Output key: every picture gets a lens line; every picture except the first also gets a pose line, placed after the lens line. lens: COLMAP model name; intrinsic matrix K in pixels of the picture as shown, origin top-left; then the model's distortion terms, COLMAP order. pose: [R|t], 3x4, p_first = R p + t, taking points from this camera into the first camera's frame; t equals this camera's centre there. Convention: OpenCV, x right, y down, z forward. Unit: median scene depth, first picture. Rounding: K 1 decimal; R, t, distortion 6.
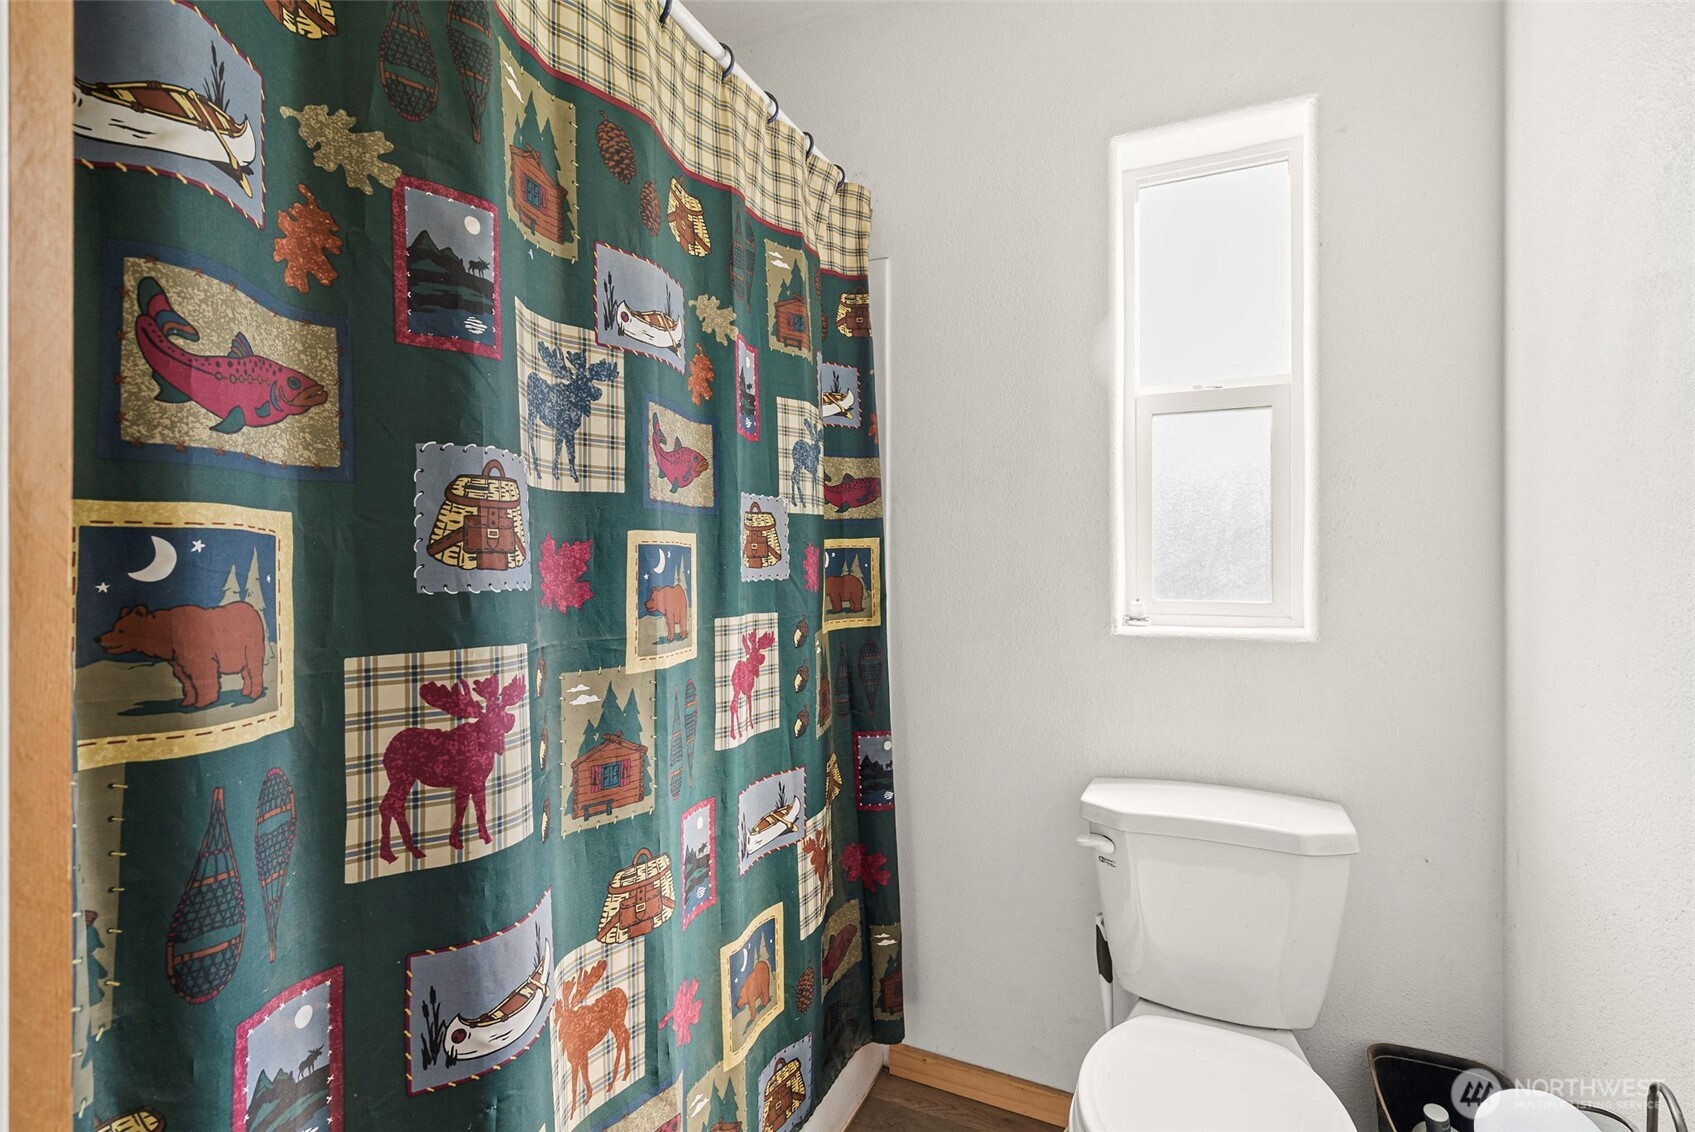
lens RADIAL K [[790.5, 0, 849.6], [0, 790.5, 548.3], [0, 0, 1]] dist [0.000908, 0.001378]
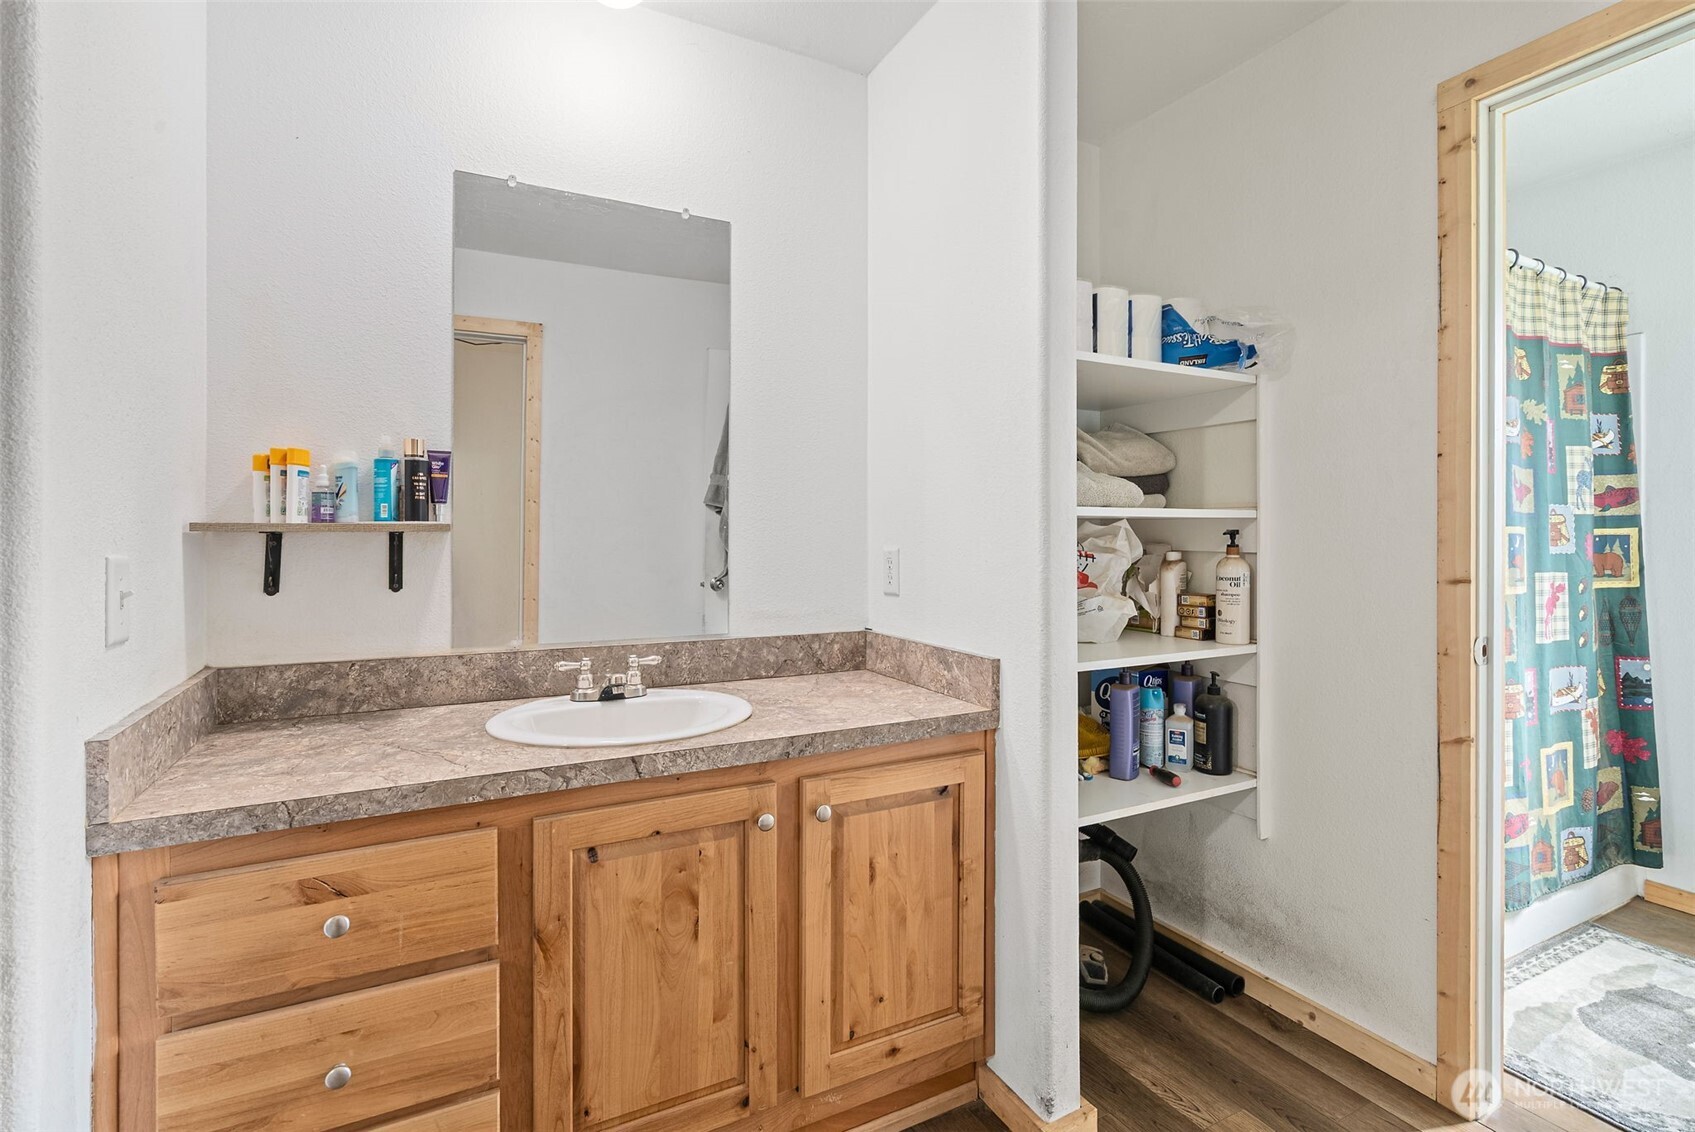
lens RADIAL K [[790.5, 0, 849.6], [0, 790.5, 548.3], [0, 0, 1]] dist [0.000908, 0.001378]
pose [[0.797005, -0.001747, -0.603970, -0.274601], [0.006984, 0.999956, 0.006325, 0.006580], [0.603932, -0.009259, 0.796982, -1.214679]]
